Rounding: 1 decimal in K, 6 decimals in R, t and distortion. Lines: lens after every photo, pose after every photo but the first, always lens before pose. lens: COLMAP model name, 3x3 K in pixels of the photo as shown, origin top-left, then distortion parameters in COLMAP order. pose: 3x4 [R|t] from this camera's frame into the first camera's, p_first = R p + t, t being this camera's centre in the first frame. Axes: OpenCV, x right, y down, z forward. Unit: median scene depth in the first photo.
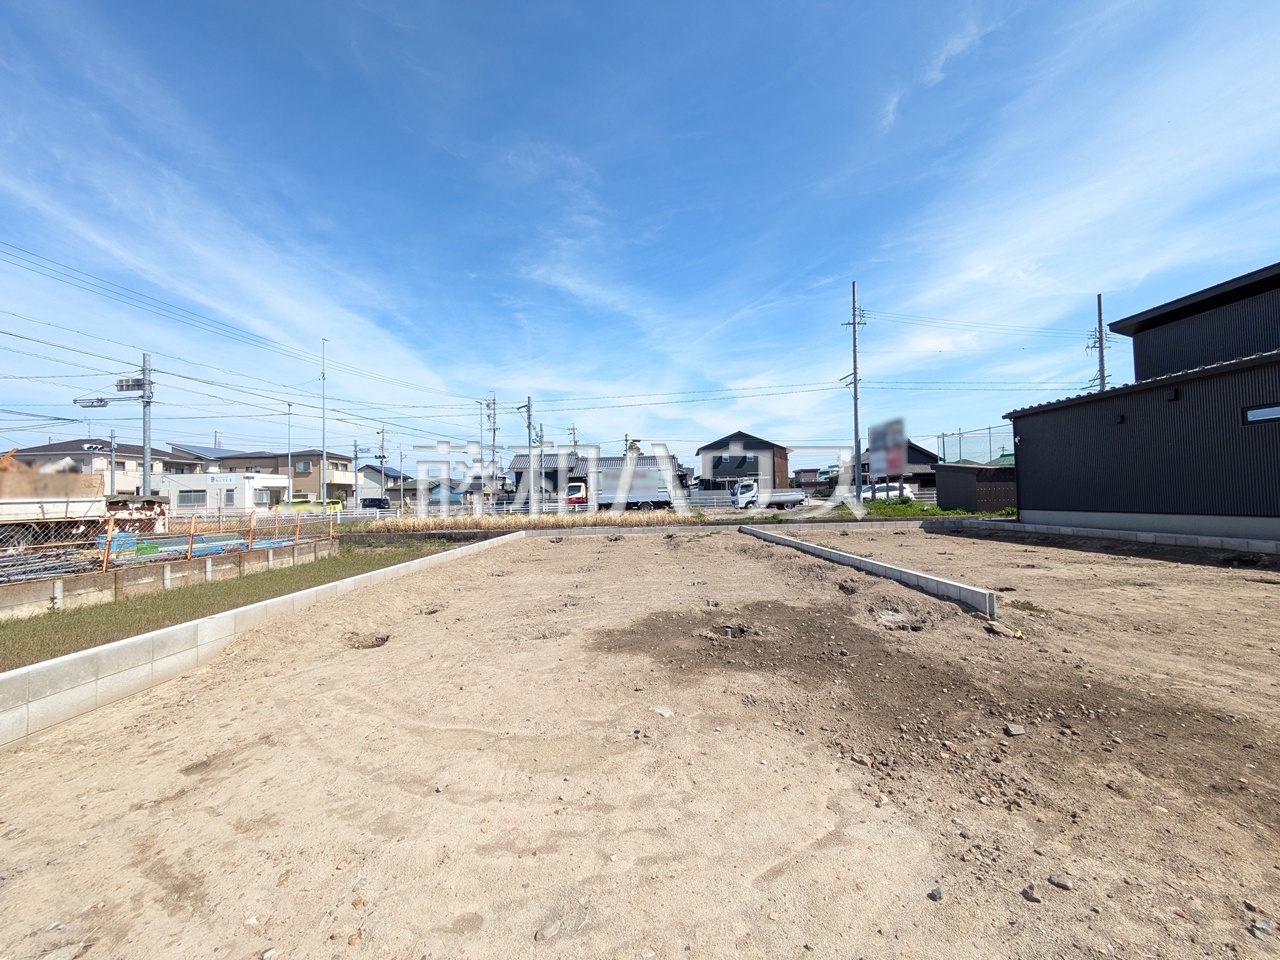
lens RADIAL K [[508.1, 0, 639.9], [0, 508.1, 484.2], [0, 0, 1]] dist [-0.001956, 0.002191]
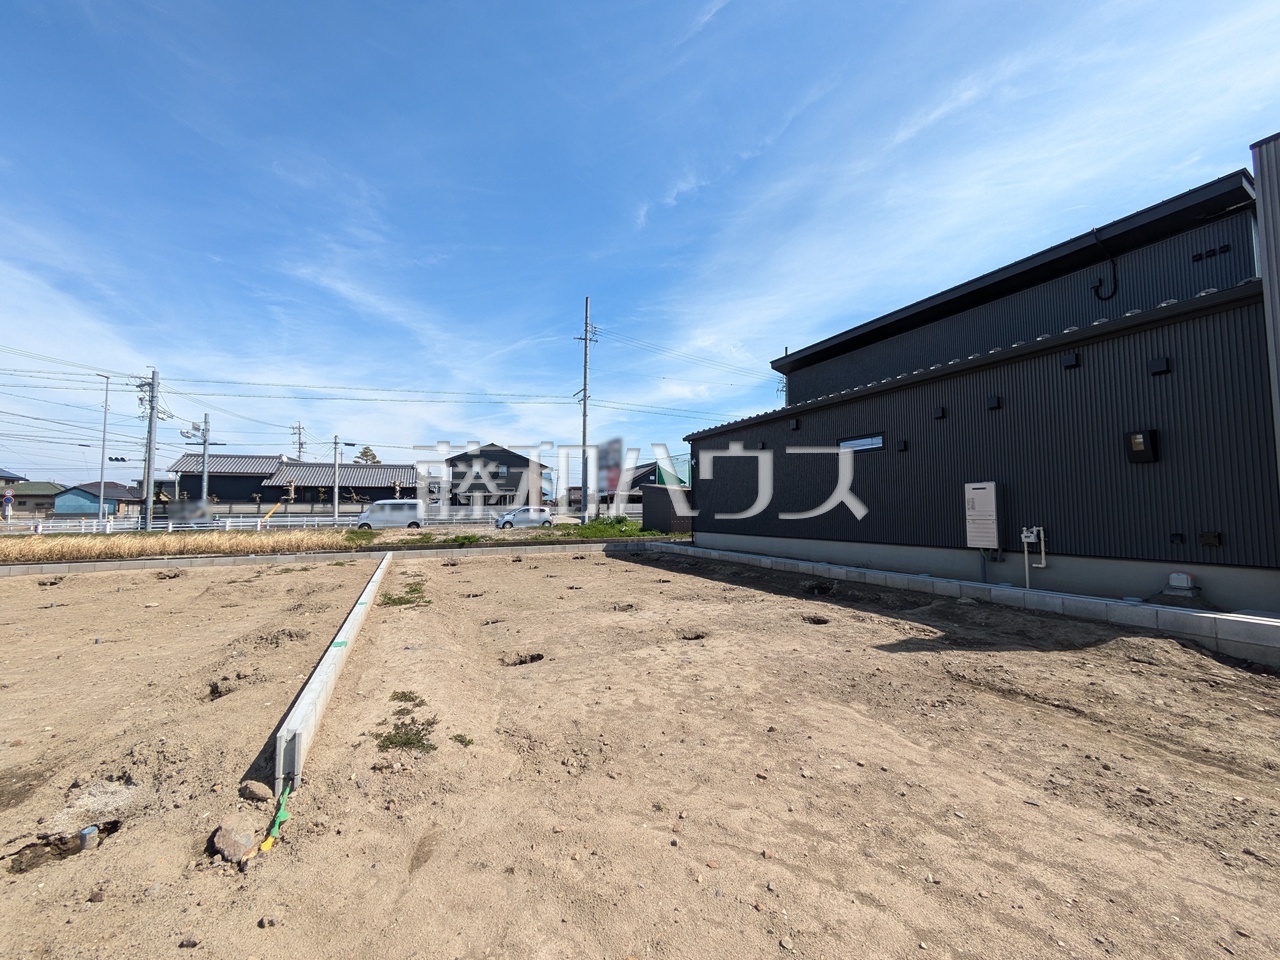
lens RADIAL K [[508.1, 0, 640.2], [0, 508.1, 476.5], [0, 0, 1]] dist [-0.001956, 0.002191]
pose [[0.912334, 0.043605, 0.407118, 0.185678], [-0.024404, 0.998336, -0.052239, -0.003244], [-0.408718, 0.037724, 0.911881, 0.096811]]
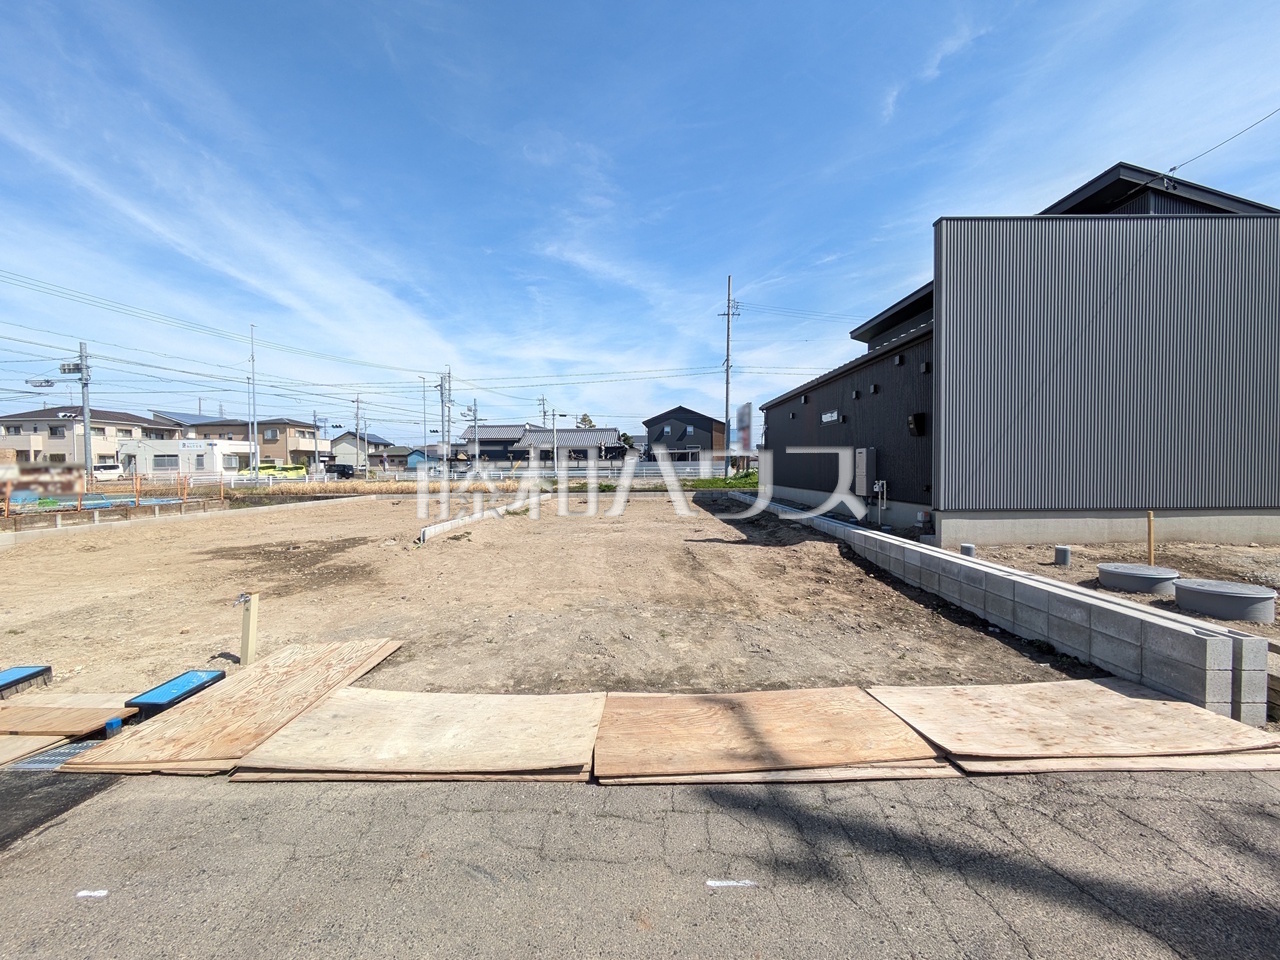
lens RADIAL K [[508.1, 0, 639.5], [0, 508.1, 480.8], [0, 0, 1]] dist [-0.001956, 0.002191]
pose [[0.999827, 0.014859, -0.011227, 0.352508], [-0.014215, 0.998364, 0.055383, -0.017466], [0.012031, -0.055213, 0.998402, -0.194135]]
